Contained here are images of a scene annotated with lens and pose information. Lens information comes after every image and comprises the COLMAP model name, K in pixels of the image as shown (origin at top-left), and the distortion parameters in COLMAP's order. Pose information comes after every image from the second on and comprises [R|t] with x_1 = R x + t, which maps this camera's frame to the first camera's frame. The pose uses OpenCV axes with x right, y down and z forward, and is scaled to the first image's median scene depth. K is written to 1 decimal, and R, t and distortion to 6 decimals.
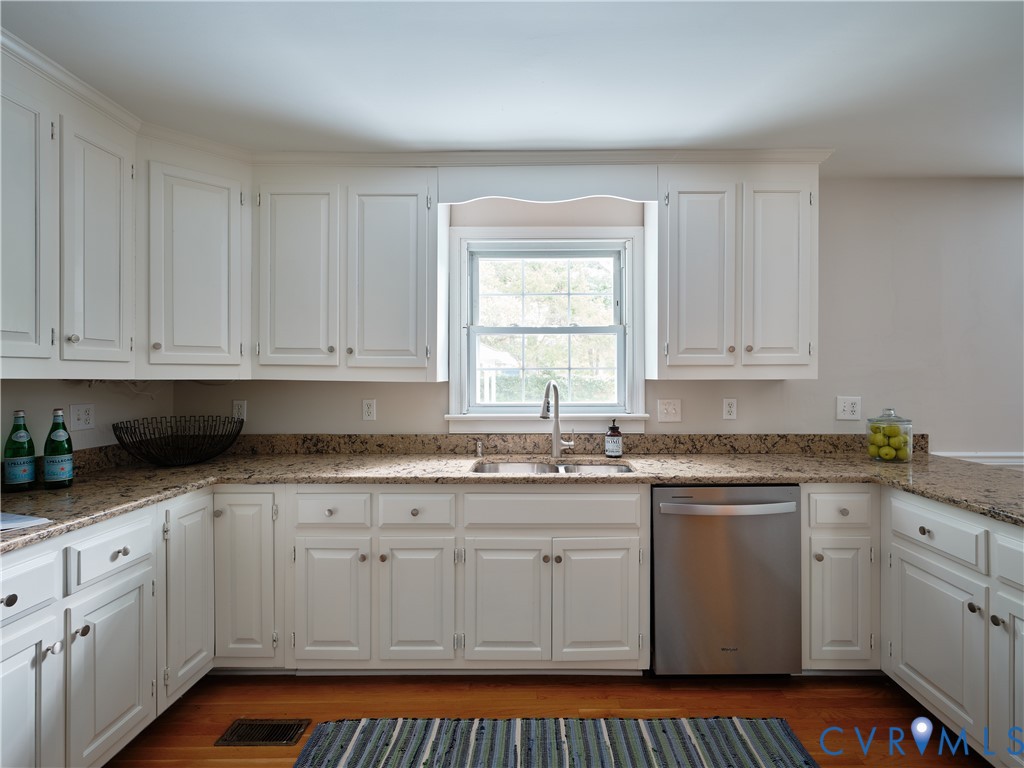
lens RADIAL K [[500.3, 0, 532.8], [0, 500.3, 379.0], [0, 0, 1]] dist [-0.006876, -0.000597]
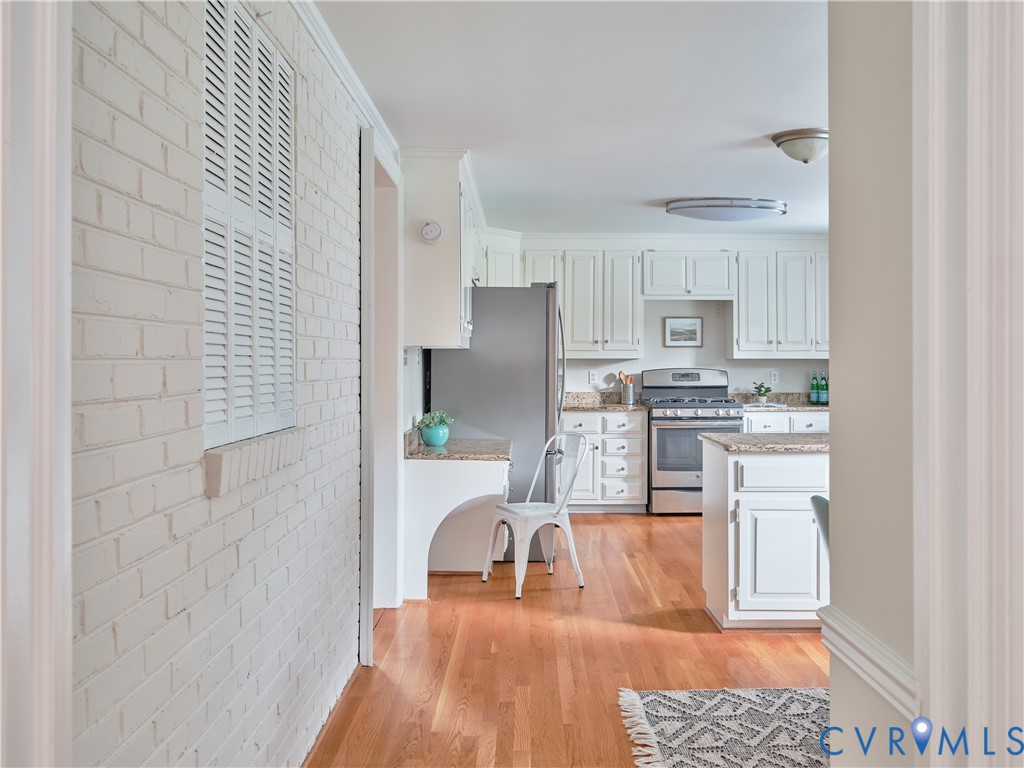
lens RADIAL K [[917.4, 0, 542.8], [0, 917.4, 356.8], [0, 0, 1]] dist [-0.001560, 0.003018]
pose [[0.015310, -0.001674, -0.999881, 2.593005], [-0.003539, 0.999992, -0.001729, 0.002488], [0.999877, 0.003565, 0.015304, -0.311241]]
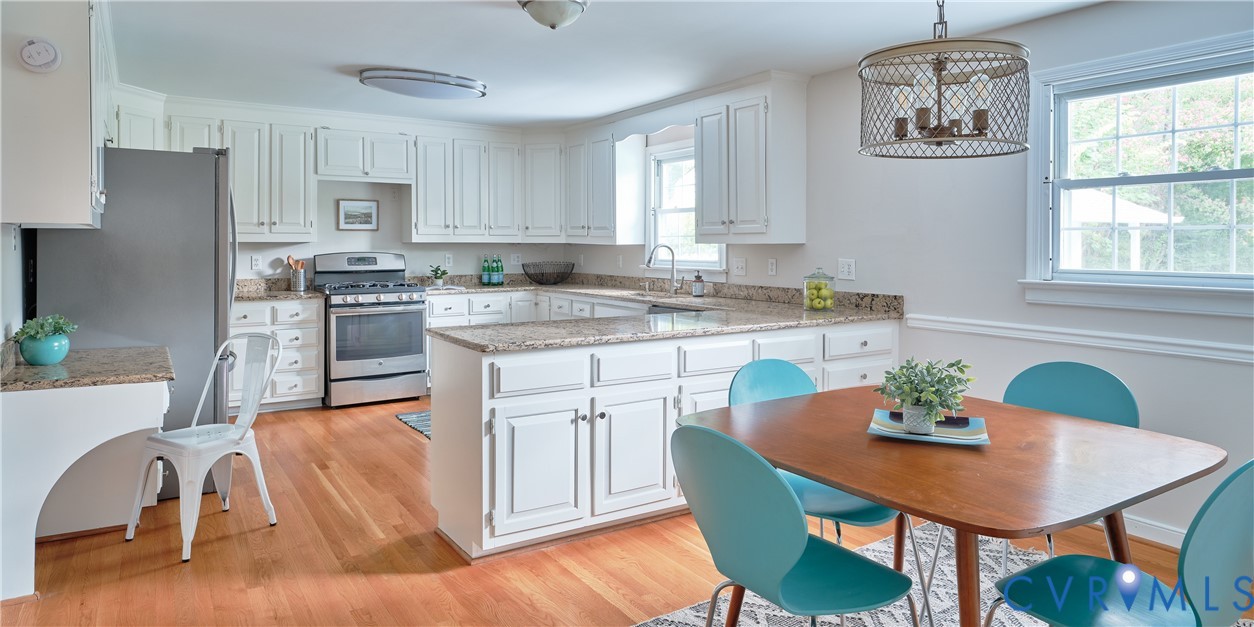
lens RADIAL K [[746.3, 0, 614.0], [0, 746.3, 248.5], [0, 0, 1]] dist [0.000513, -0.004051]
pose [[0.531537, 0.007554, -0.847001, 1.982071], [-0.004237, 0.999971, 0.006260, 0.003009], [0.847024, 0.000261, 0.531554, -0.390086]]
